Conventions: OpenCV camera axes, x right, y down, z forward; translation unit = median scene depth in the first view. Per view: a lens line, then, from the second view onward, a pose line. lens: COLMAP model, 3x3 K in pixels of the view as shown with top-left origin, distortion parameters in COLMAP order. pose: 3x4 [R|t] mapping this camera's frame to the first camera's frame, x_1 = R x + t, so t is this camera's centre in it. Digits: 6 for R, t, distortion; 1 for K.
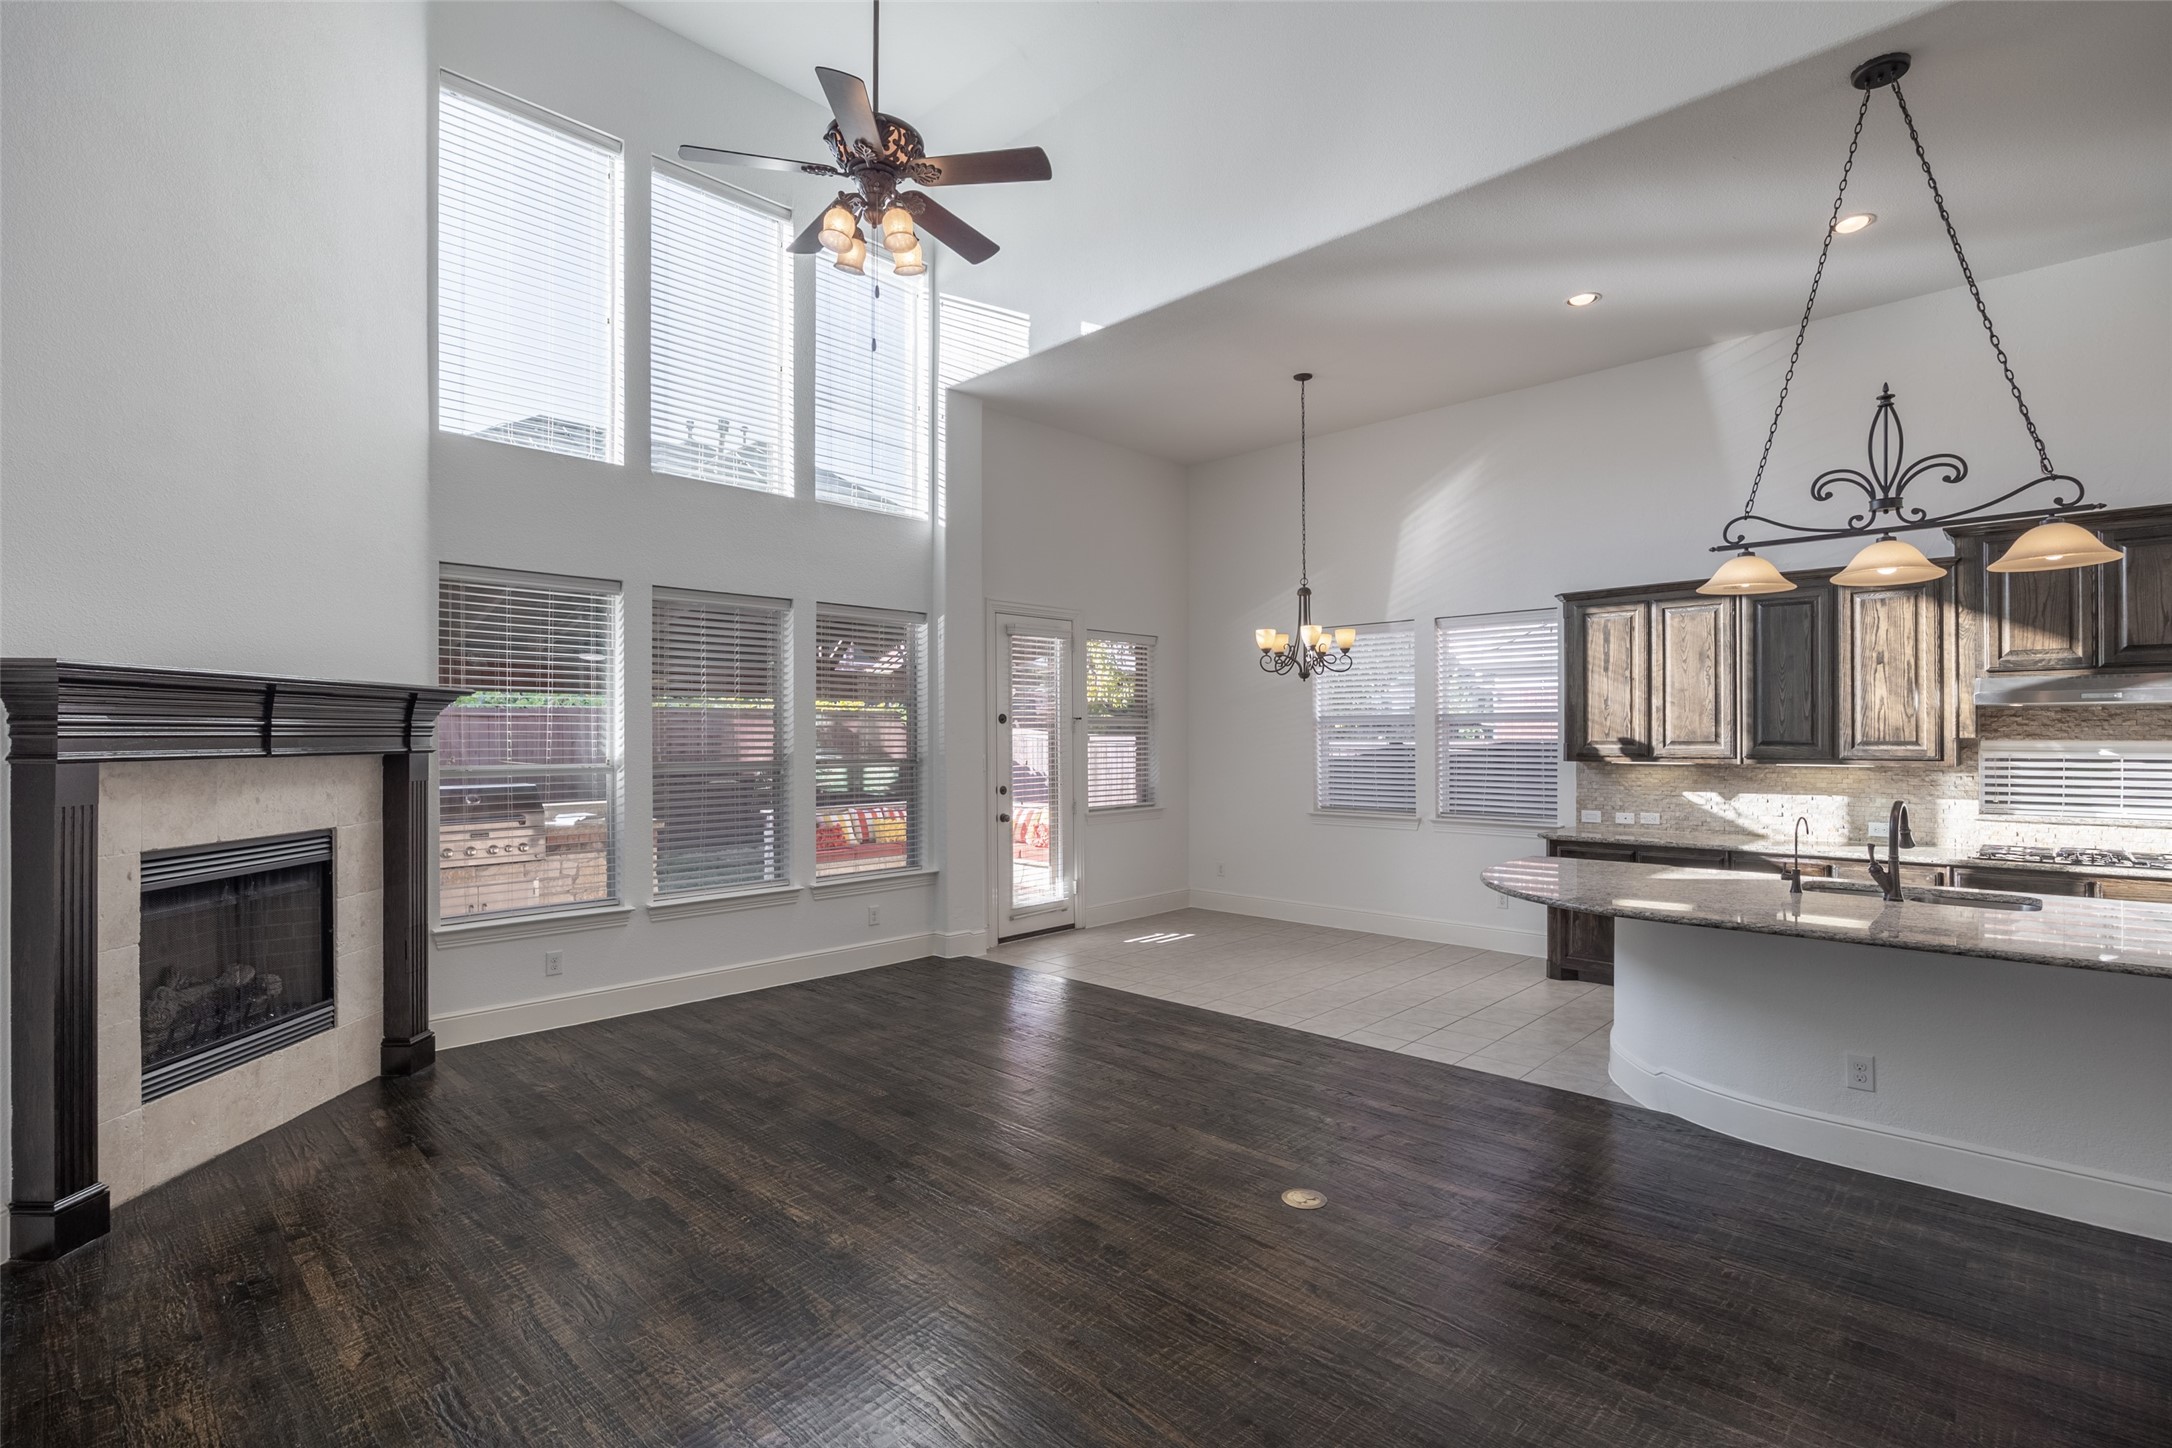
lens RADIAL K [[1020.7, 0, 1086.0], [0, 1020.7, 724.0], [0, 0, 1]] dist [0.003410, 0.000315]
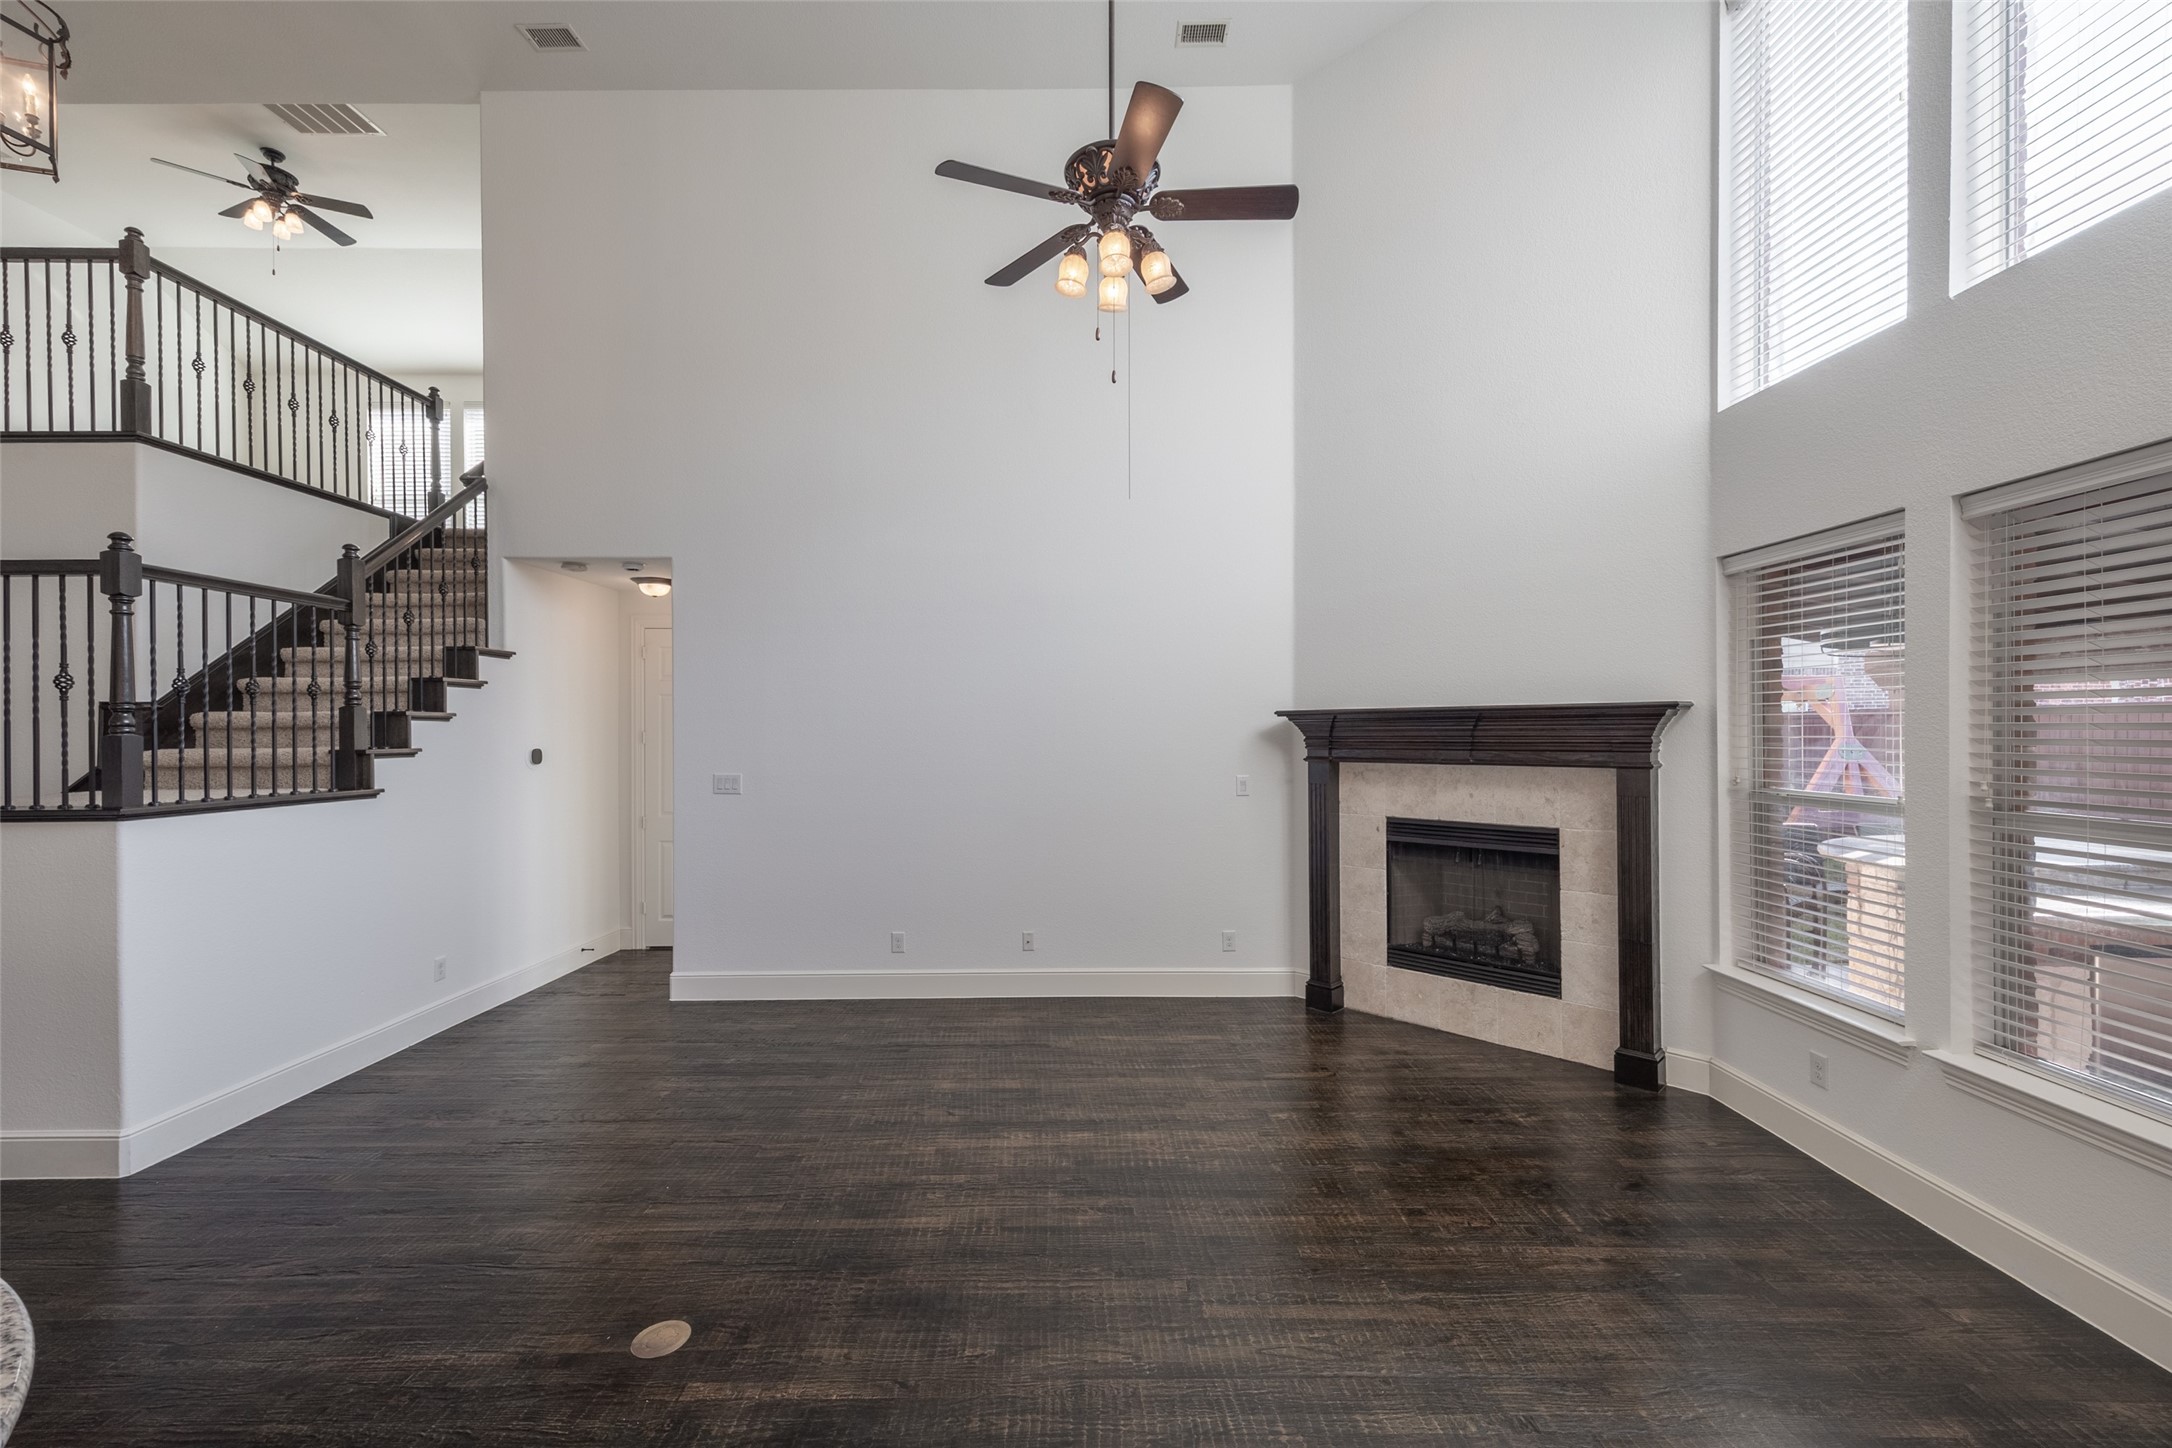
lens RADIAL K [[870.2, 0, 1086.0], [0, 870.2, 724.0], [0, 0, 1]] dist [0.000405, -0.000027]
pose [[-0.719456, 0.003372, -0.694530, 0.342489], [0.016759, 0.999781, -0.012507, -0.014477], [0.694336, -0.020637, -0.719355, 1.322725]]
